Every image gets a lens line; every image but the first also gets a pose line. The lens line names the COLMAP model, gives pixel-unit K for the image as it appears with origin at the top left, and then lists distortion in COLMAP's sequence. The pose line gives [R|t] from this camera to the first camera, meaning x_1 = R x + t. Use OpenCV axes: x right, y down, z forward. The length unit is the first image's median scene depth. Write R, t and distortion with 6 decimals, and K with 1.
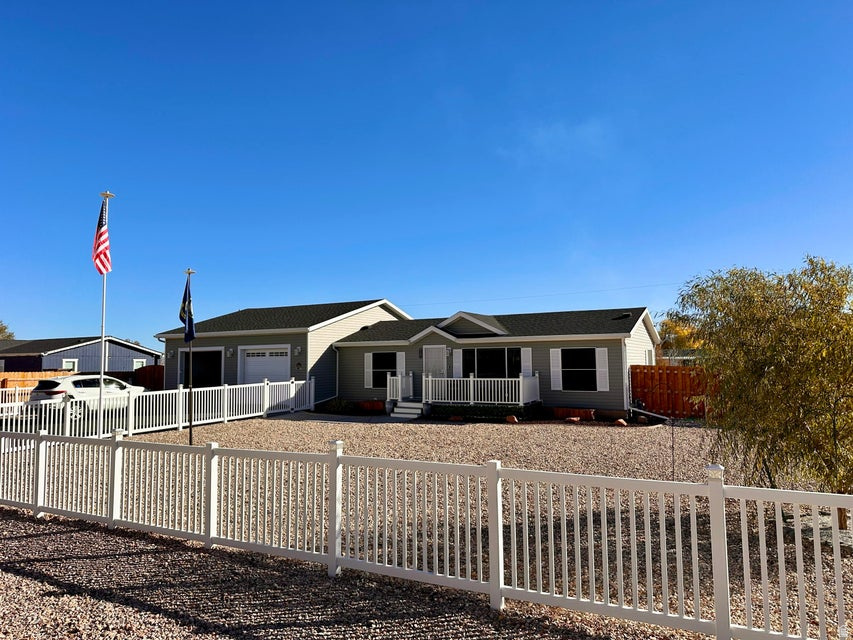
lens RADIAL K [[603.4, 0, 445.9], [0, 603.4, 323.6], [0, 0, 1]] dist [0.186360, -0.098239]
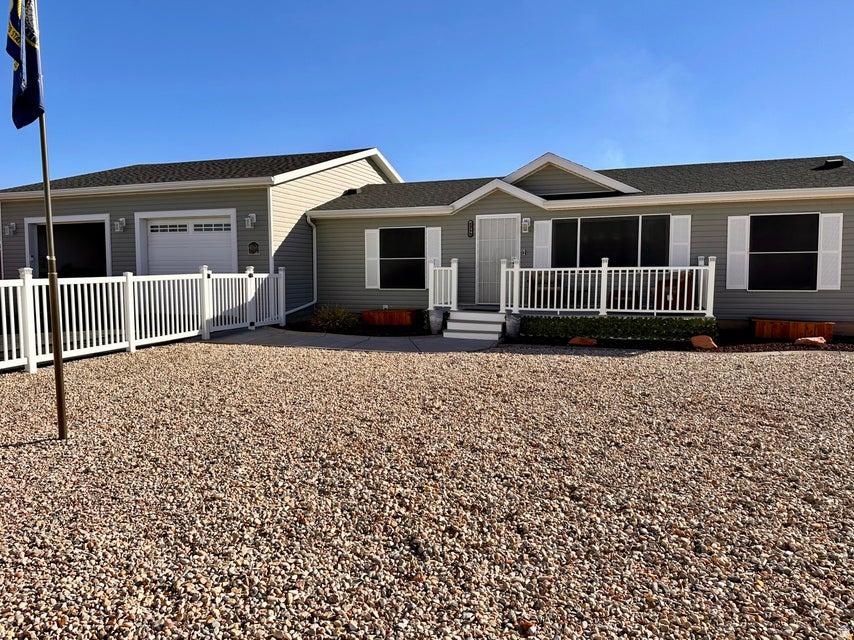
lens RADIAL K [[607.1, 0, 427.4], [0, 607.1, 307.7], [0, 0, 1]] dist [0.092580, -0.100014]
pose [[0.987802, -0.002143, 0.155700, -0.180659], [-0.016401, 0.992912, 0.117717, 0.058437], [-0.154849, -0.118835, 0.980765, 0.440589]]
